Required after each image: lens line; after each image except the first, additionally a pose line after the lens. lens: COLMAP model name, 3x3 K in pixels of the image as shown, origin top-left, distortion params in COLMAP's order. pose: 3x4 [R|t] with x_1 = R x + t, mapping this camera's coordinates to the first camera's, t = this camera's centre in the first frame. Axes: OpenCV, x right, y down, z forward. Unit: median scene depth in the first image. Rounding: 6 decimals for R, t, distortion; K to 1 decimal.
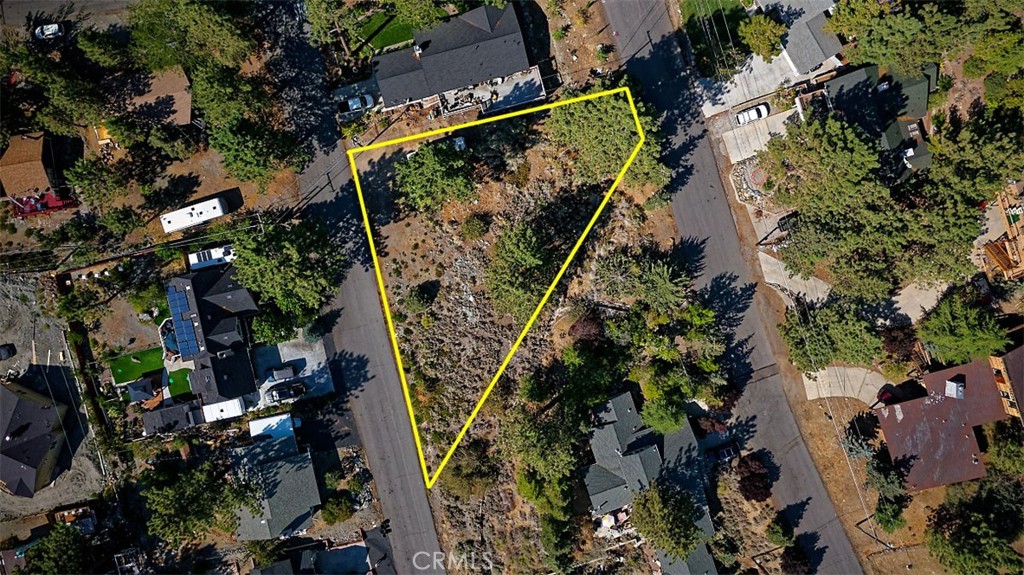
lens RADIAL K [[794.3, 0, 513.7], [0, 794.3, 284.3], [0, 0, 1]] dist [-0.041266, 0.000522]
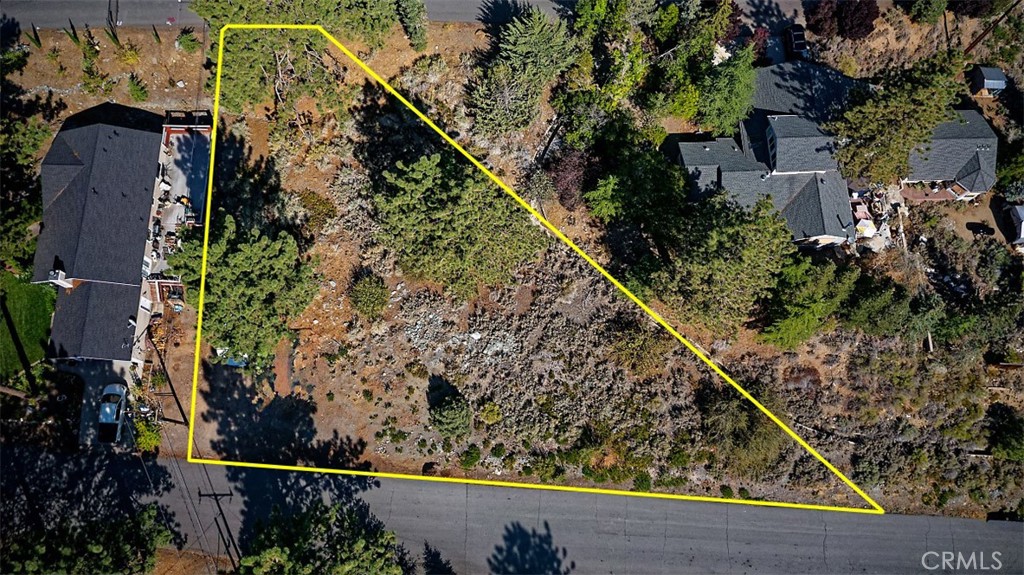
lens RADIAL K [[794.3, 0, 513.7], [0, 794.3, 284.3], [0, 0, 1]] dist [-0.041266, 0.000522]
pose [[0.282629, -0.928269, 0.241739, -0.160250], [0.959013, 0.268092, -0.091766, 0.094370], [0.020375, 0.257767, 0.965992, 0.384686]]
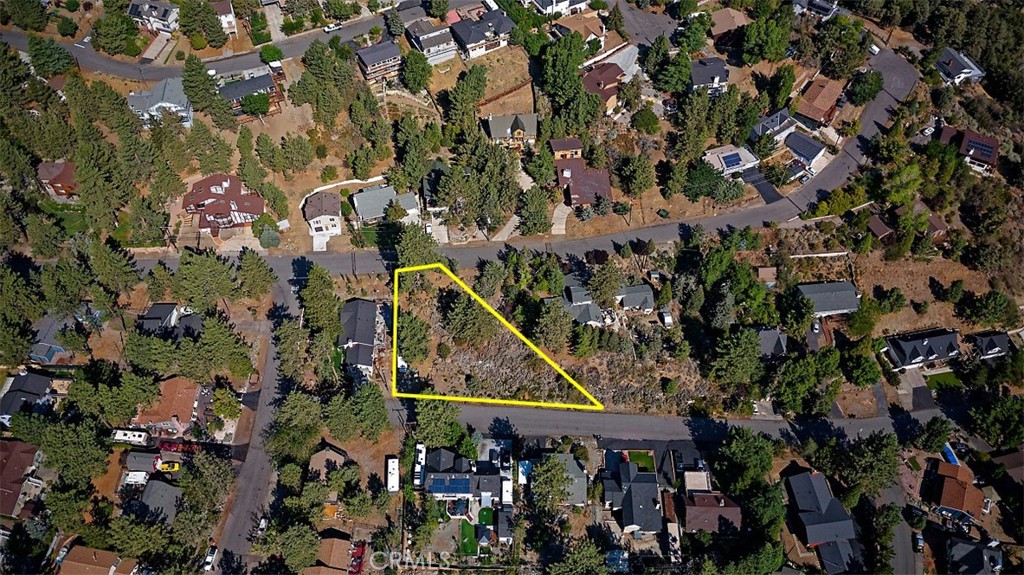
lens RADIAL K [[794.3, 0, 513.7], [0, 794.3, 284.3], [0, 0, 1]] dist [-0.041266, 0.000522]
pose [[0.220978, -0.784416, 0.579535, -0.992949], [0.974573, 0.154995, -0.161817, 0.375861], [0.037107, 0.600557, 0.798721, -0.621708]]
